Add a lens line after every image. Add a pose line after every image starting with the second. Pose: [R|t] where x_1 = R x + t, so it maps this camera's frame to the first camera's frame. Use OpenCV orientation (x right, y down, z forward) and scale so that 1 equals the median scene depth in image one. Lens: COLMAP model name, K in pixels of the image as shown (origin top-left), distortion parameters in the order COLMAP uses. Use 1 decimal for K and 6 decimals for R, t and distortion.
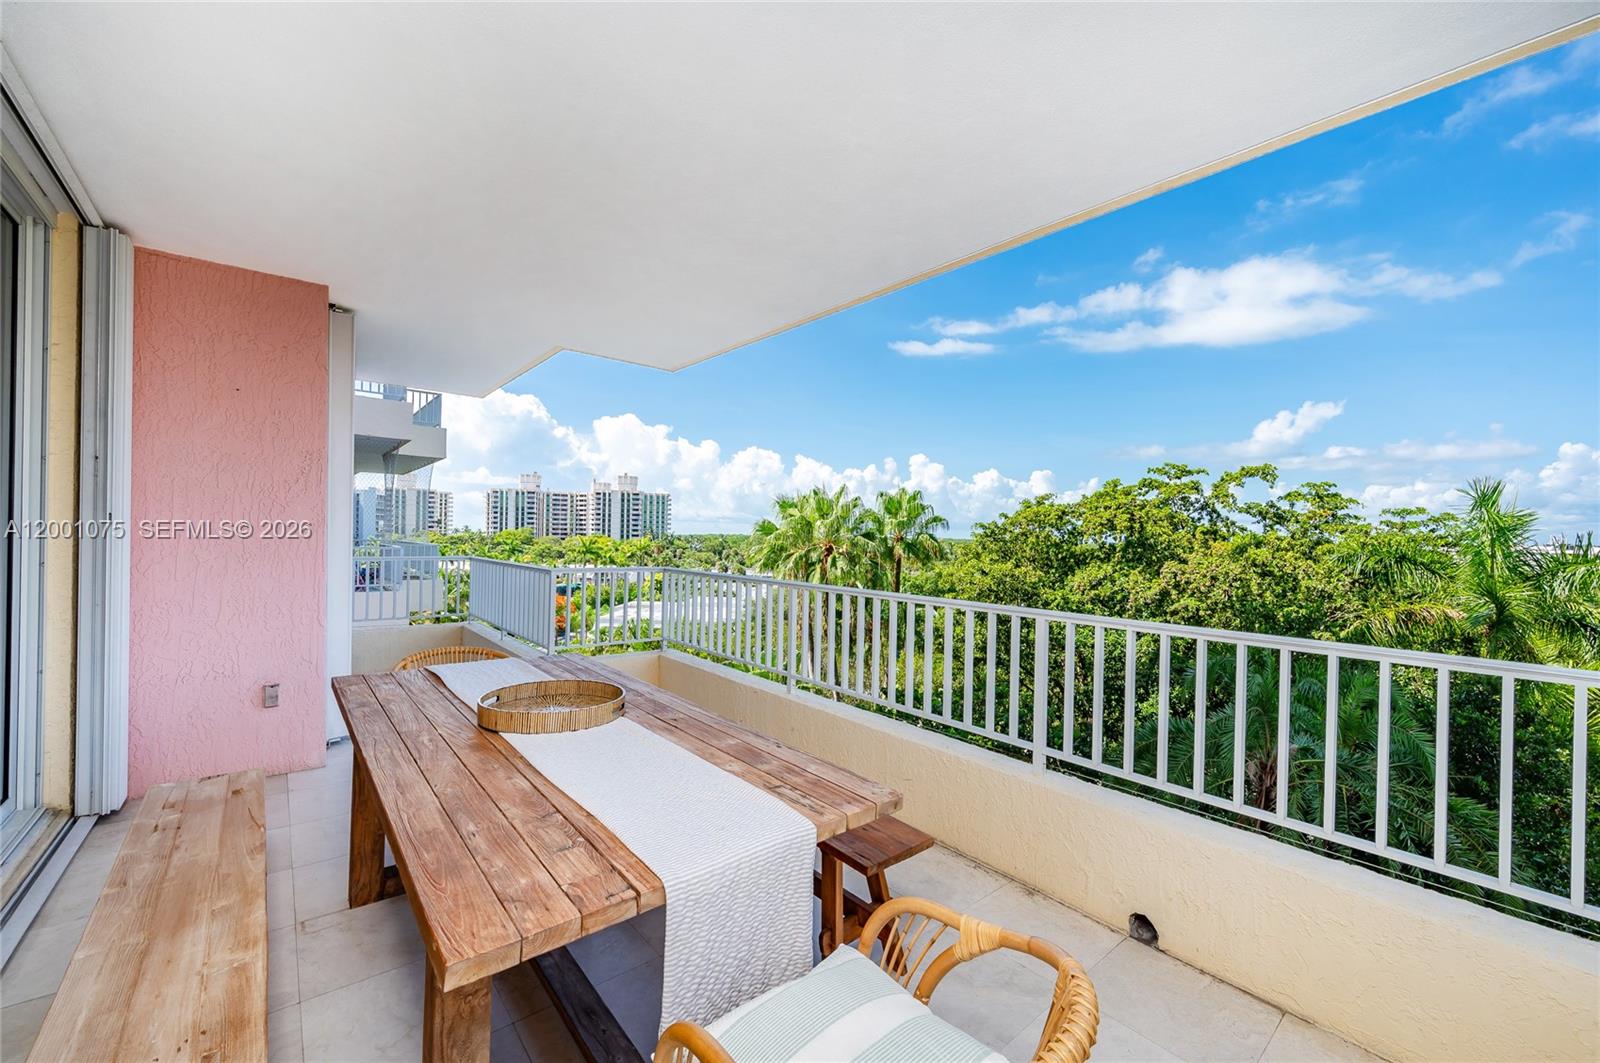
lens RADIAL K [[619.0, 0, 794.2], [0, 619.0, 527.5], [0, 0, 1]] dist [0.000107, -0.000136]
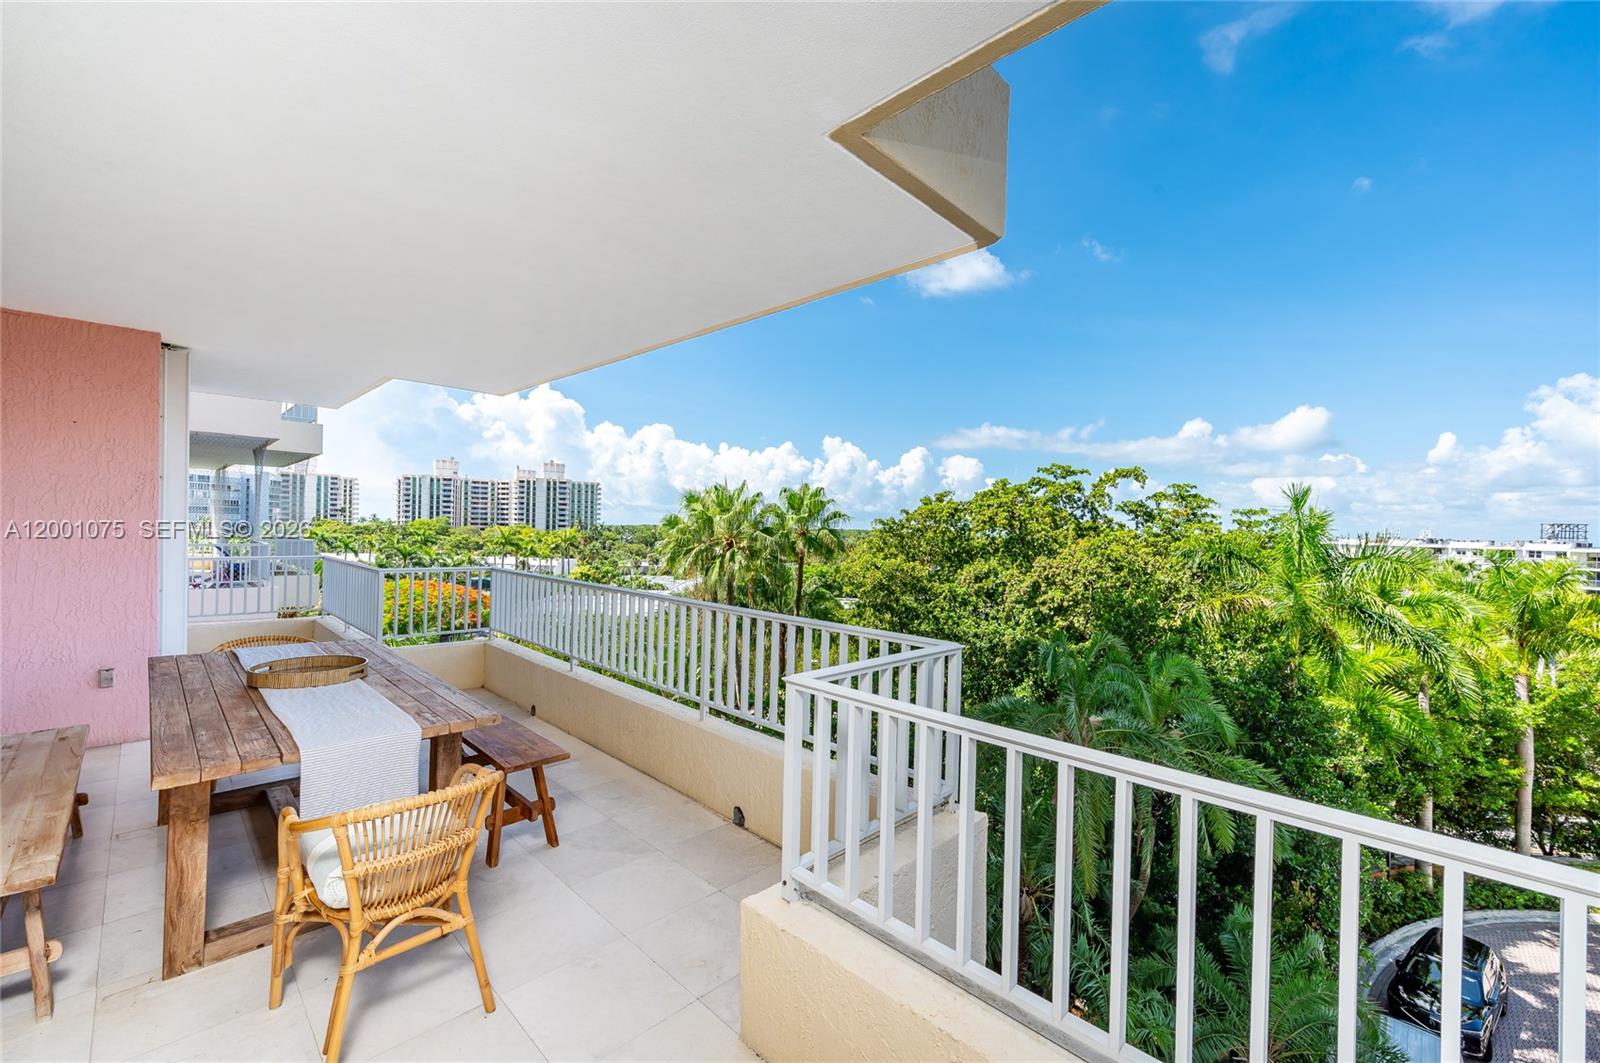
lens RADIAL K [[632.2, 0, 791.5], [0, 632.2, 522.4], [0, 0, 1]] dist [-0.000245, 0.000325]
pose [[0.995432, 0.006075, 0.095281, 0.053928], [-0.006639, 0.999962, 0.005602, -0.006534], [-0.095243, -0.006209, 0.995435, -0.051594]]
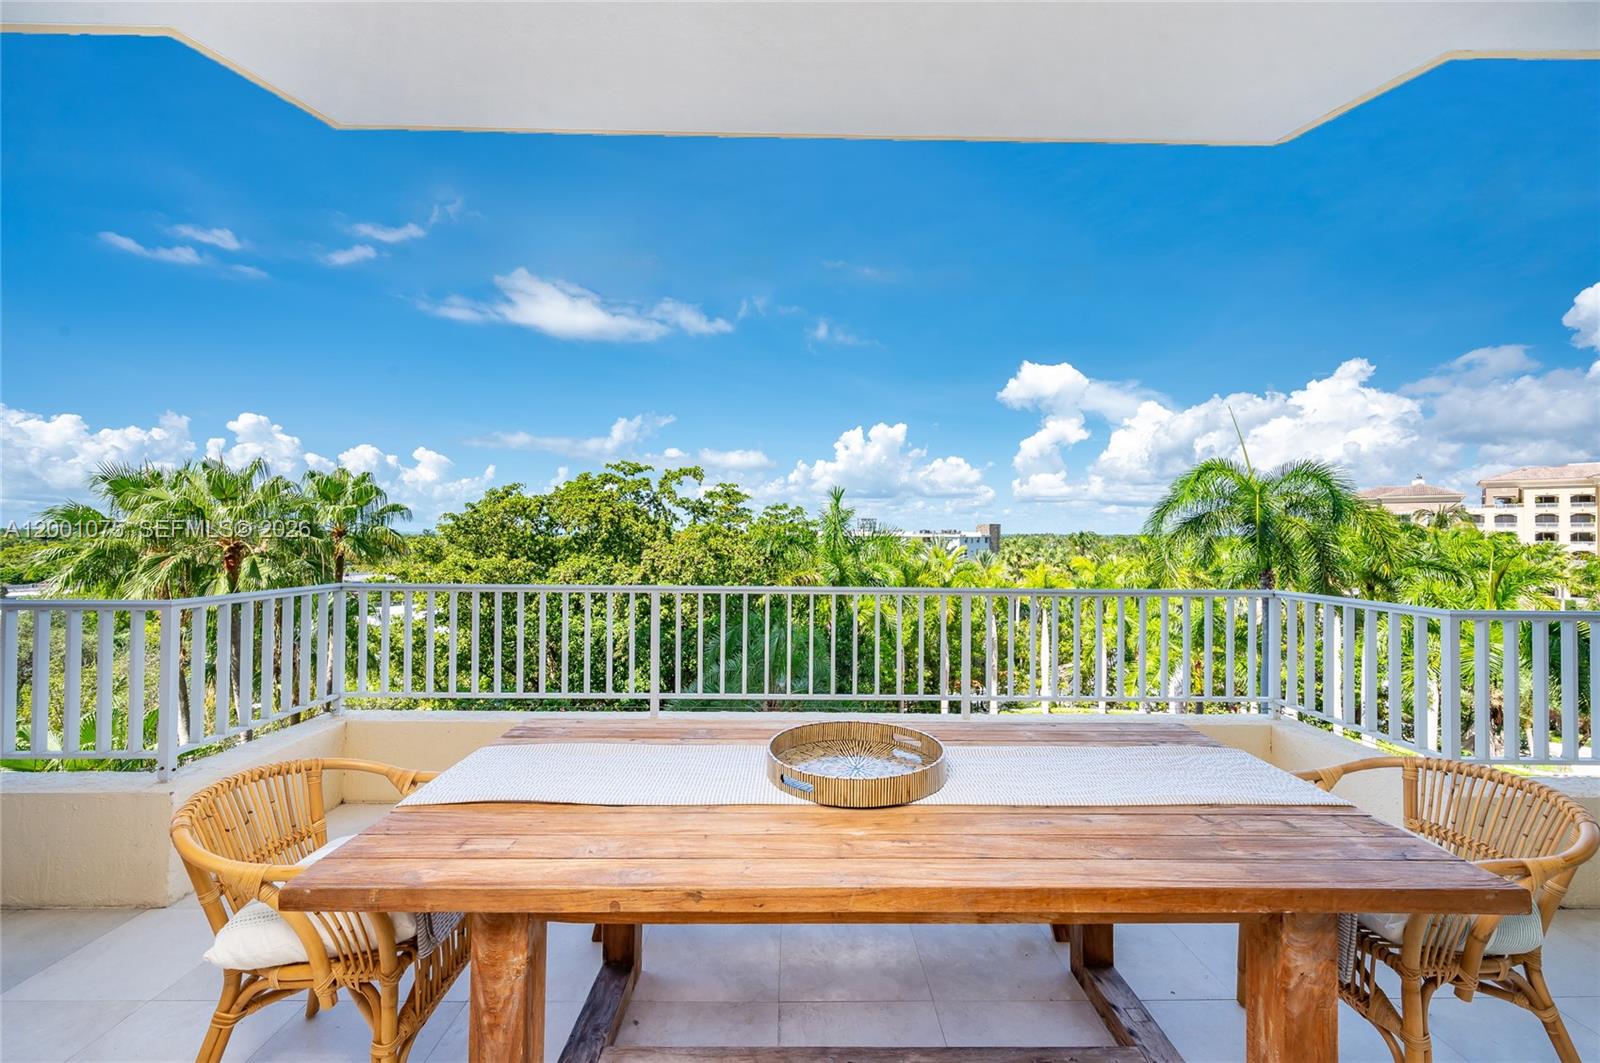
lens RADIAL K [[640.3, 0, 787.7], [0, 640.3, 545.0], [0, 0, 1]] dist [0.031098, -0.000031]
pose [[0.637275, -0.030042, 0.770050, -0.103866], [-0.002392, 0.999158, 0.040960, -0.000660], [-0.770632, -0.027945, 0.636667, 0.056015]]
